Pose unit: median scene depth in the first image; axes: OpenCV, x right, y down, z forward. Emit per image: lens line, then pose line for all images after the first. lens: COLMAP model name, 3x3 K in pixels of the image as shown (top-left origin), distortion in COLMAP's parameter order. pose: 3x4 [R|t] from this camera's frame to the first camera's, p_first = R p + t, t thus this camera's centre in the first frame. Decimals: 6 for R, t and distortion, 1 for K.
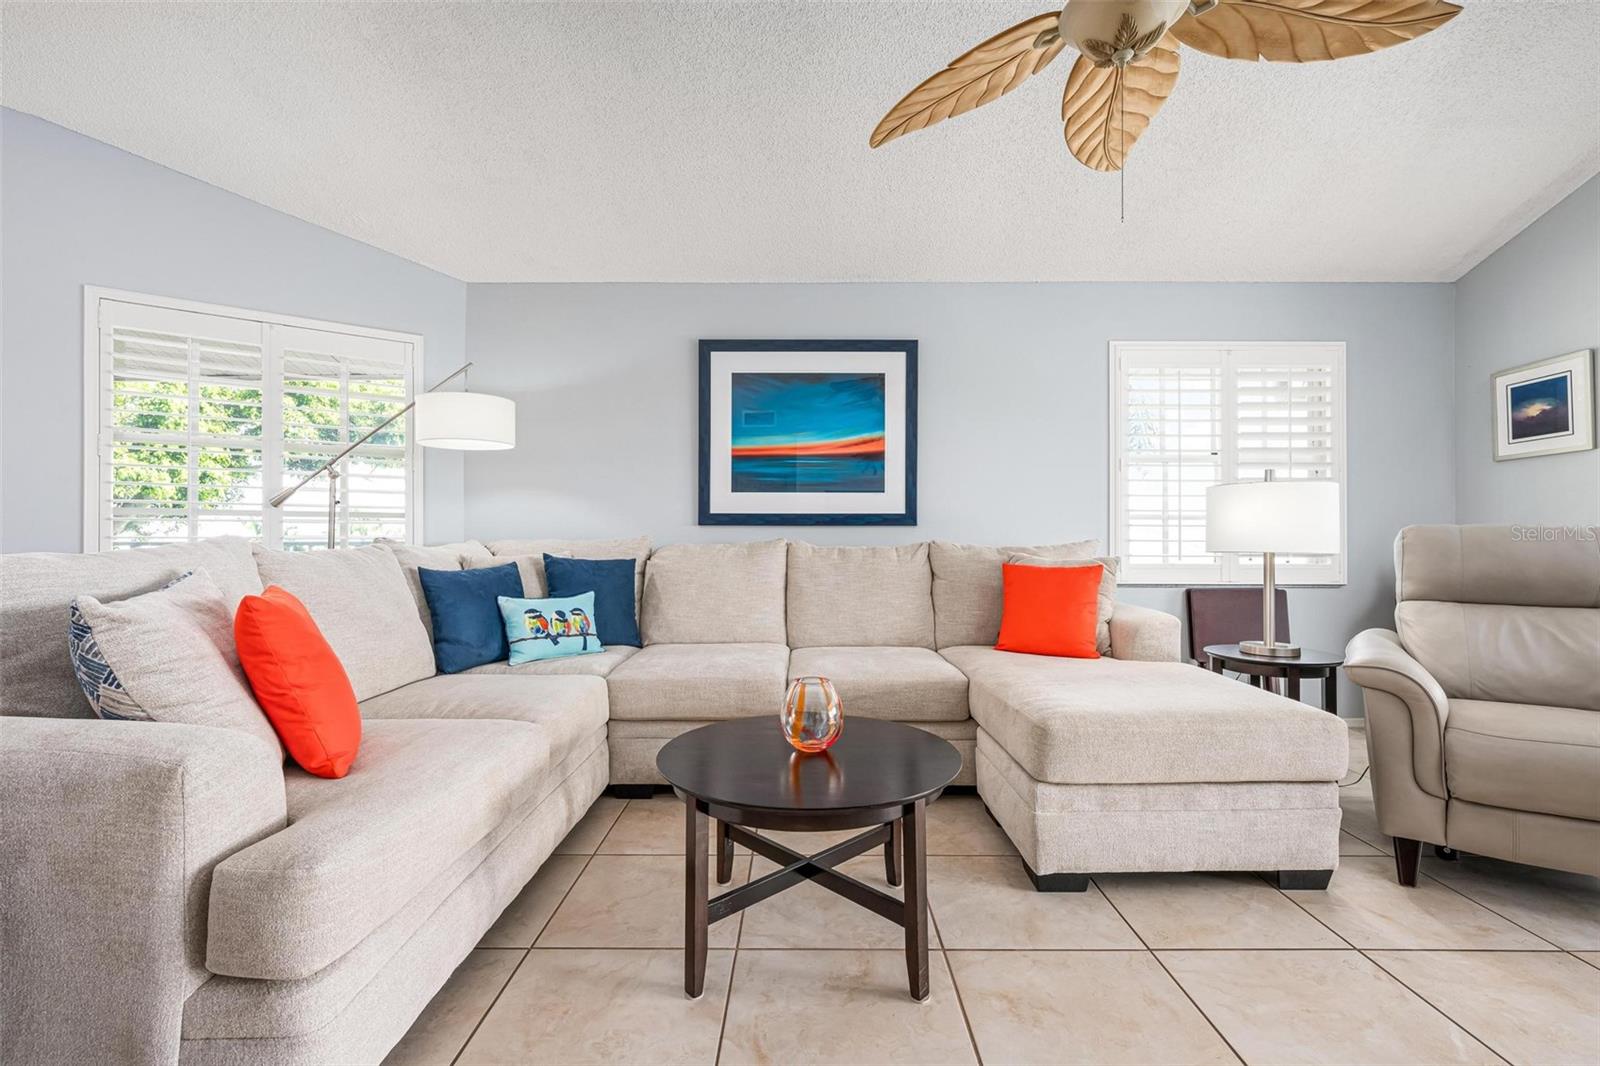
lens RADIAL K [[713.3, 0, 798.7], [0, 713.3, 531.8], [0, 0, 1]] dist [0.001167, 0.000283]
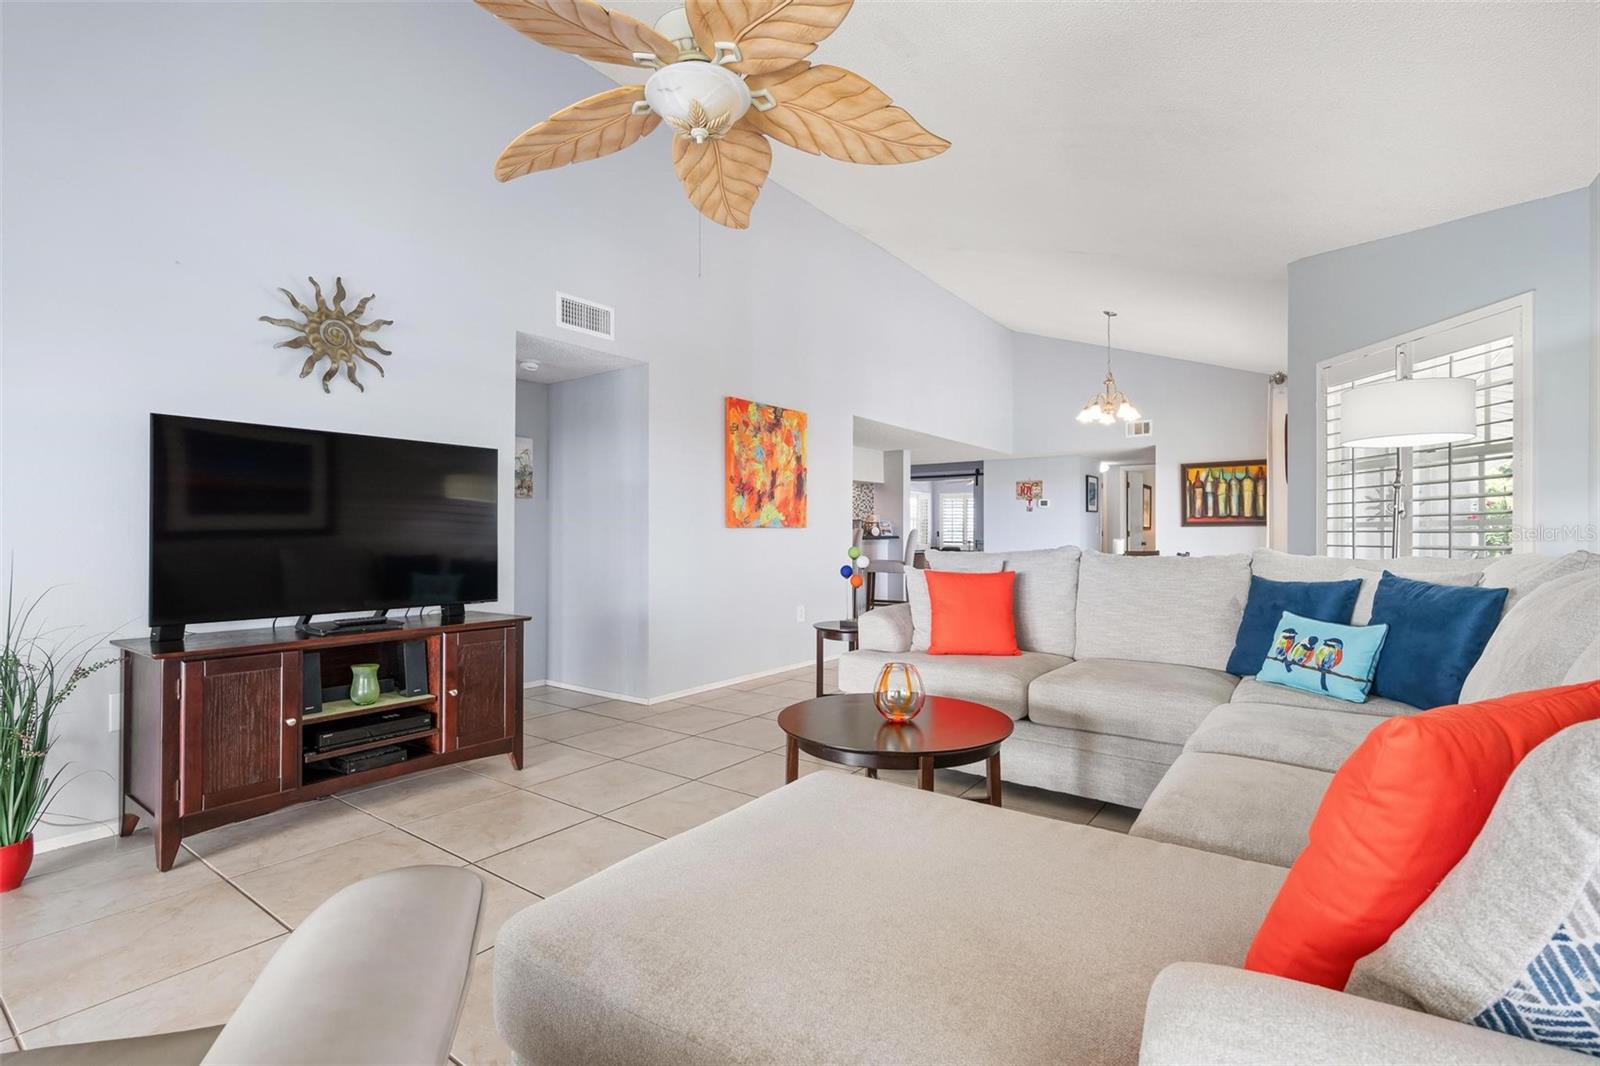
lens RADIAL K [[713.3, 0, 798.8], [0, 713.3, 534.5], [0, 0, 1]] dist [0.001167, 0.000283]
pose [[-0.607441, -0.003670, -0.794357, 0.579268], [0.005217, 0.999949, -0.008609, -0.002647], [0.794348, -0.009373, -0.607391, 0.869090]]
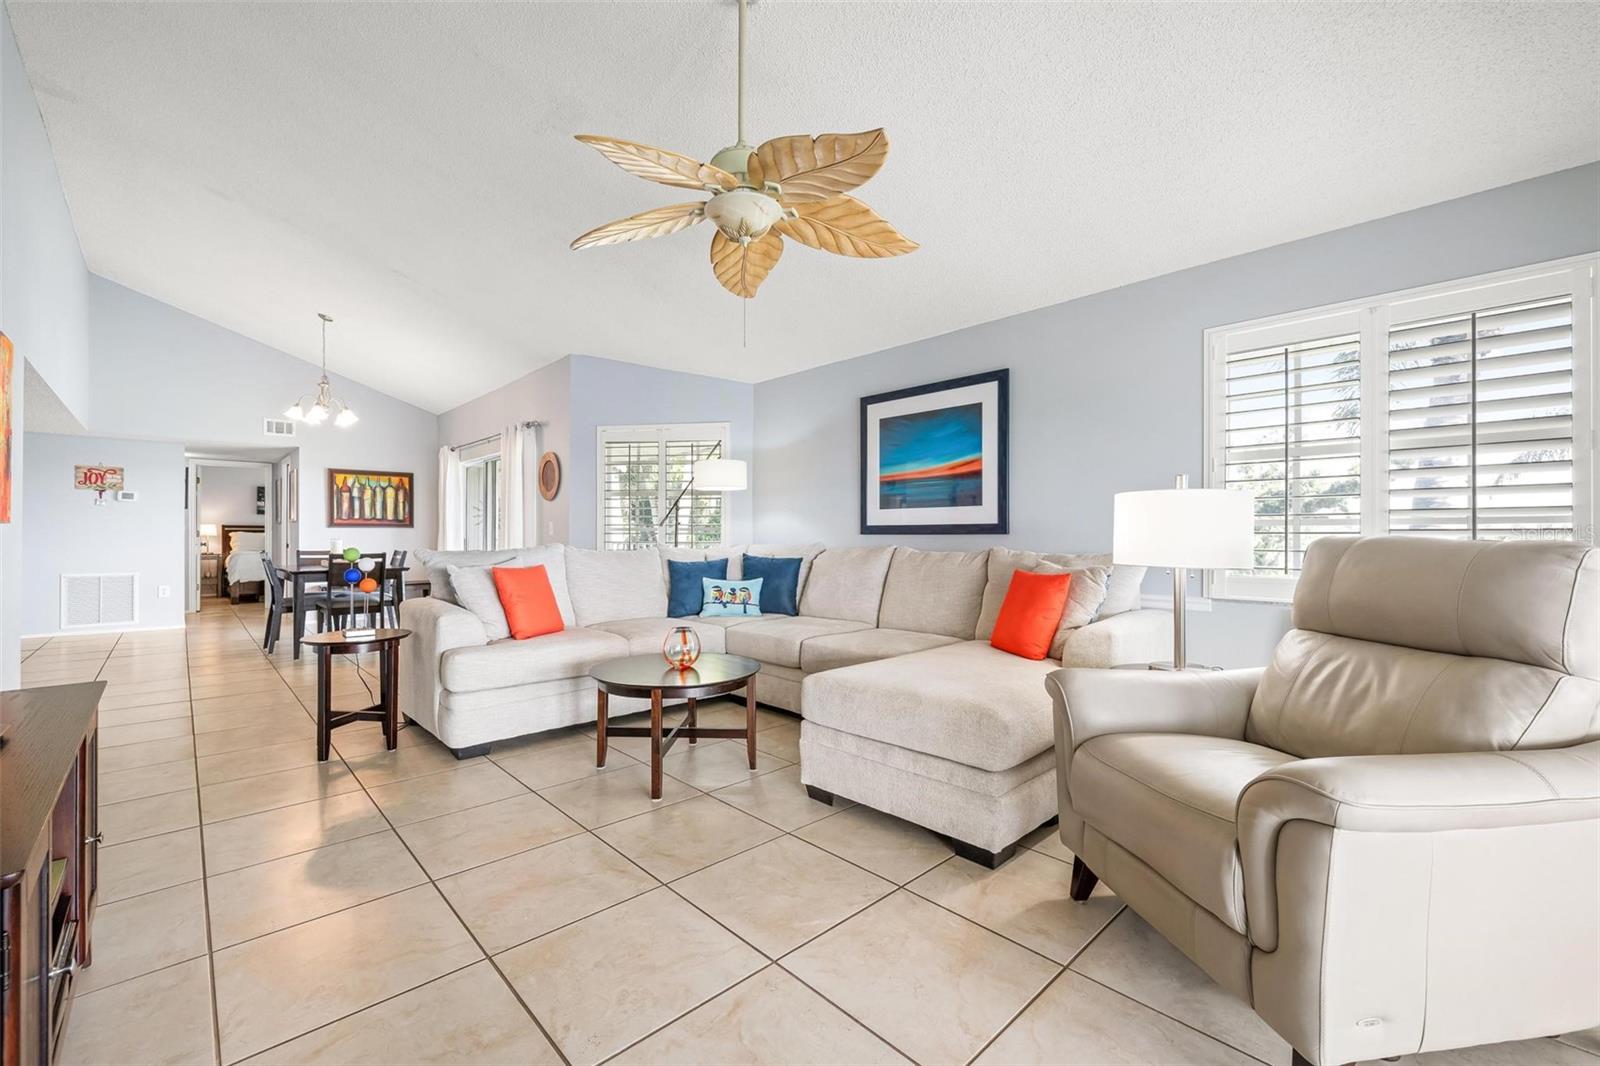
lens RADIAL K [[670.6, 0, 796.9], [0, 670.6, 532.7], [0, 0, 1]] dist [-0.000403, -0.001050]
pose [[0.684172, -0.003951, -0.729310, 0.761055], [0.007861, 0.999967, 0.001958, -0.016723], [0.729278, -0.007072, 0.684181, 0.038293]]
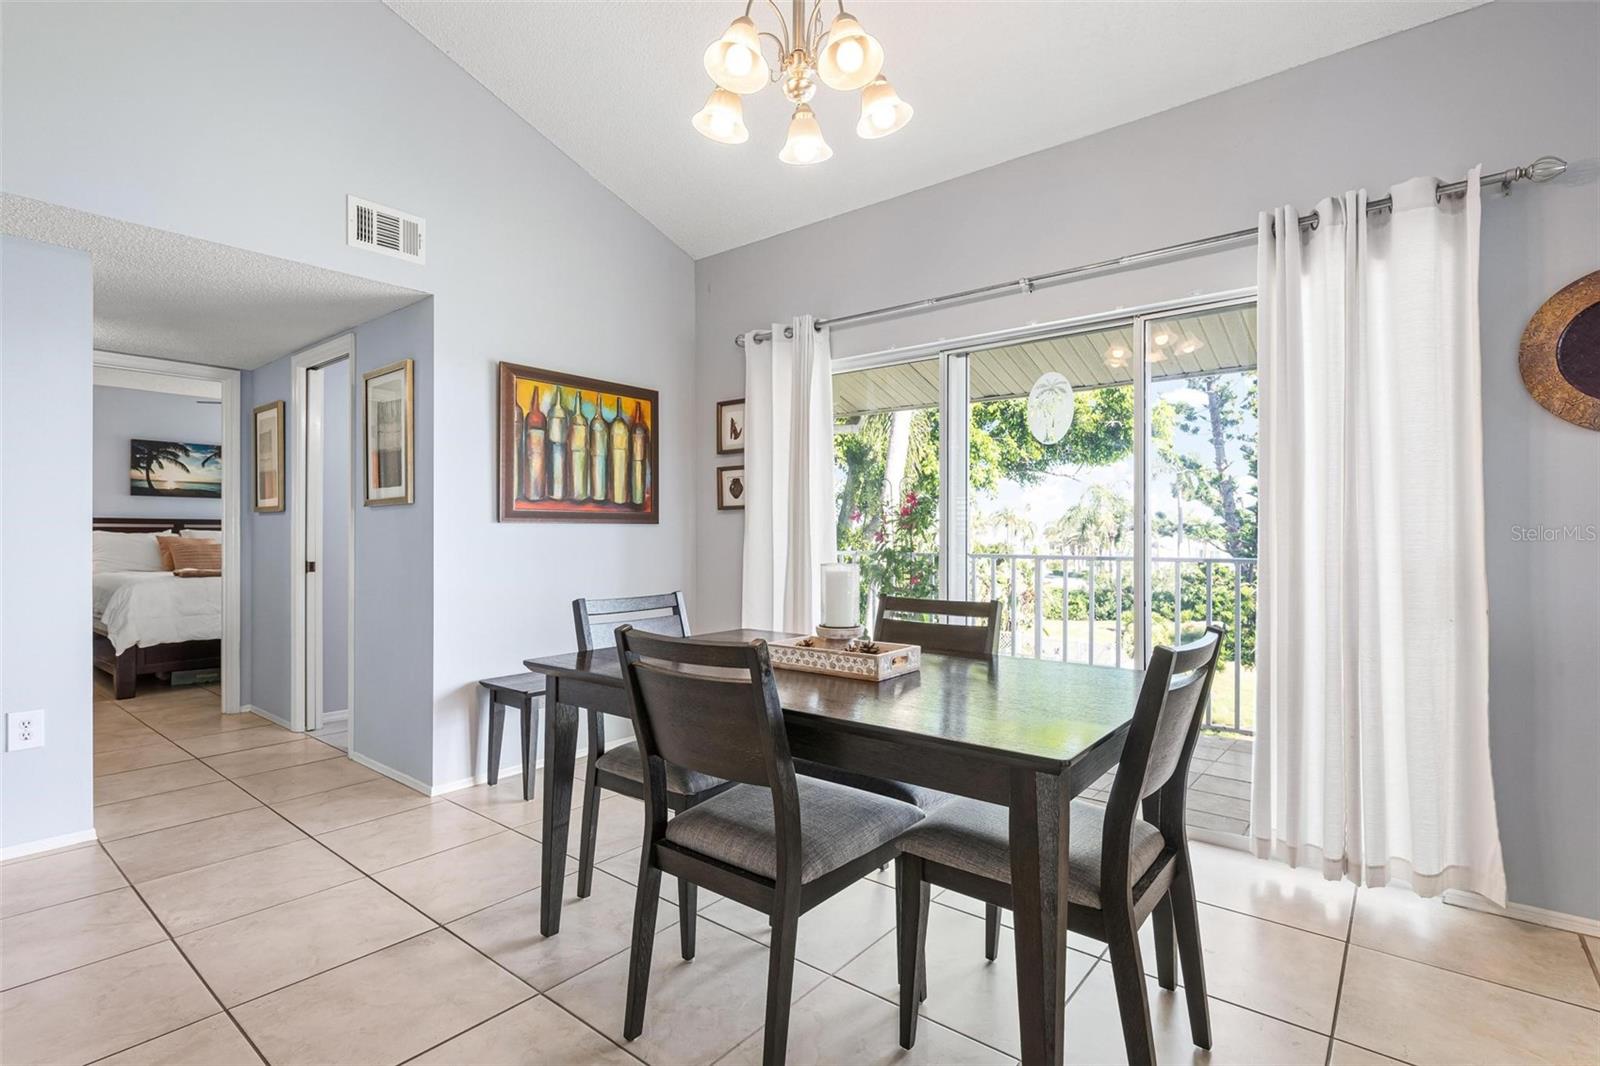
lens RADIAL K [[774.8, 0, 796.4], [0, 774.8, 531.8], [0, 0, 1]] dist [0.001911, -0.001561]
pose [[0.781488, -0.000075, -0.623920, -1.129890], [0.002641, 0.999991, 0.003187, -0.032338], [0.623915, -0.004138, 0.781481, -0.094883]]
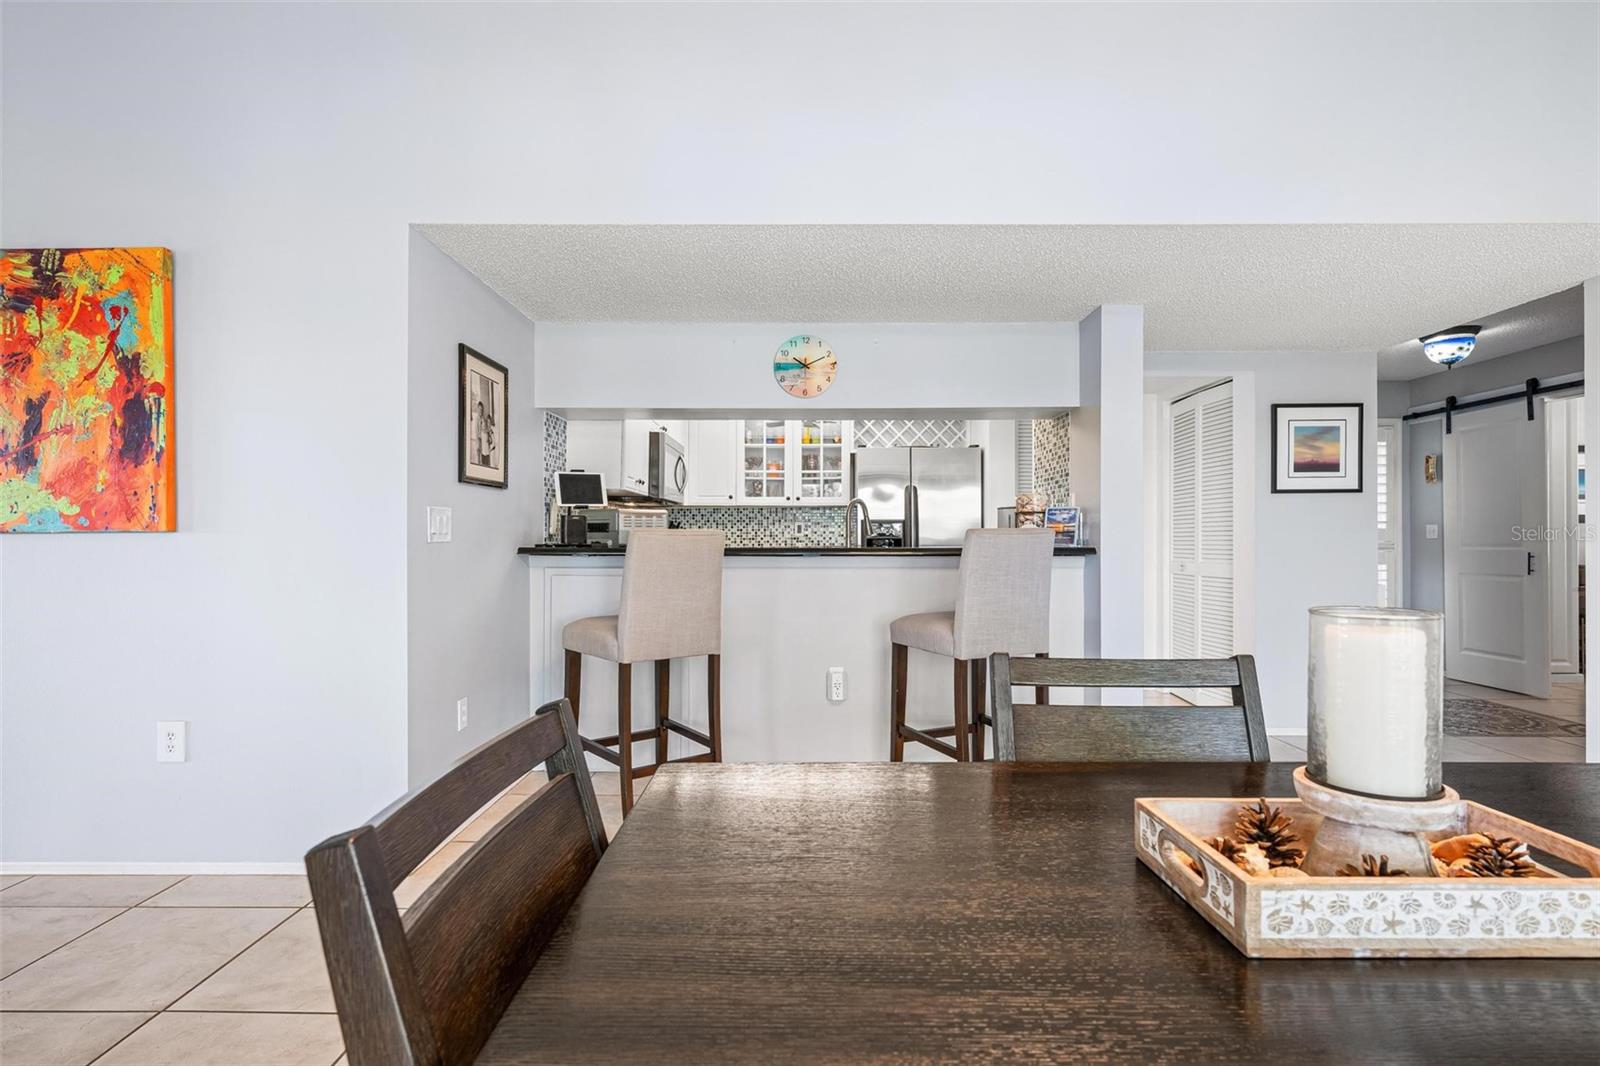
lens RADIAL K [[774.8, 0, 789.4], [0, 774.8, 538.5], [0, 0, 1]] dist [0.001911, -0.001561]
pose [[-0.999933, -0.002225, 0.011356, -1.300661], [-0.002321, 0.999961, -0.008465, -0.021268], [-0.011337, -0.008491, -0.999900, 0.599718]]
